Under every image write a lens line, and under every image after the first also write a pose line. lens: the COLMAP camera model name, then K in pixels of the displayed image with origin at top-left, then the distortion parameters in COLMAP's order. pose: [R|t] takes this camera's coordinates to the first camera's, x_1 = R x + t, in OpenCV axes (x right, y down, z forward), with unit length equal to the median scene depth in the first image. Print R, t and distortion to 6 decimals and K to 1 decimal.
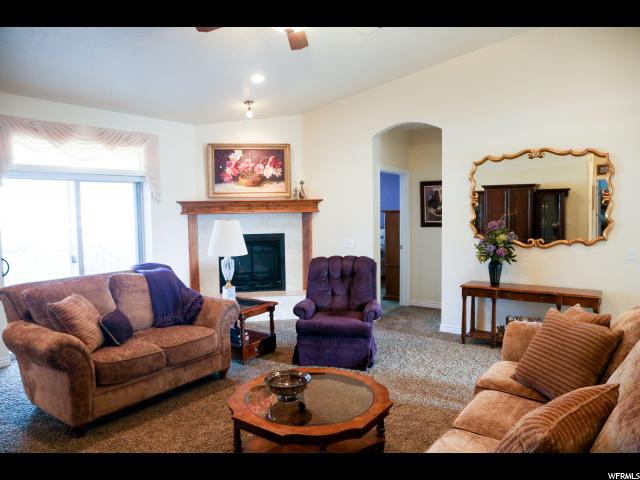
lens RADIAL K [[428.3, 0, 321.0], [0, 428.3, 236.6], [0, 0, 1]] dist [-0.129447, 0.065558]
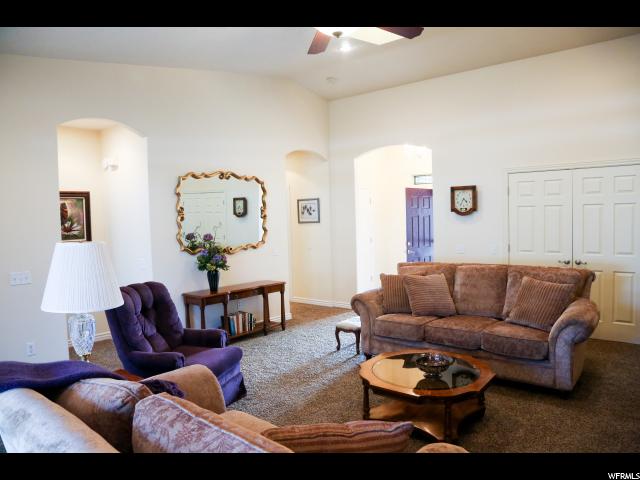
lens RADIAL K [[428.3, 0, 321.0], [0, 428.3, 236.6], [0, 0, 1]] dist [-0.129447, 0.065558]
pose [[0.076052, -0.029849, 0.996657, -0.668761], [0.068377, 0.997355, 0.024652, -0.035678], [-0.994757, 0.066274, 0.077892, 0.623192]]
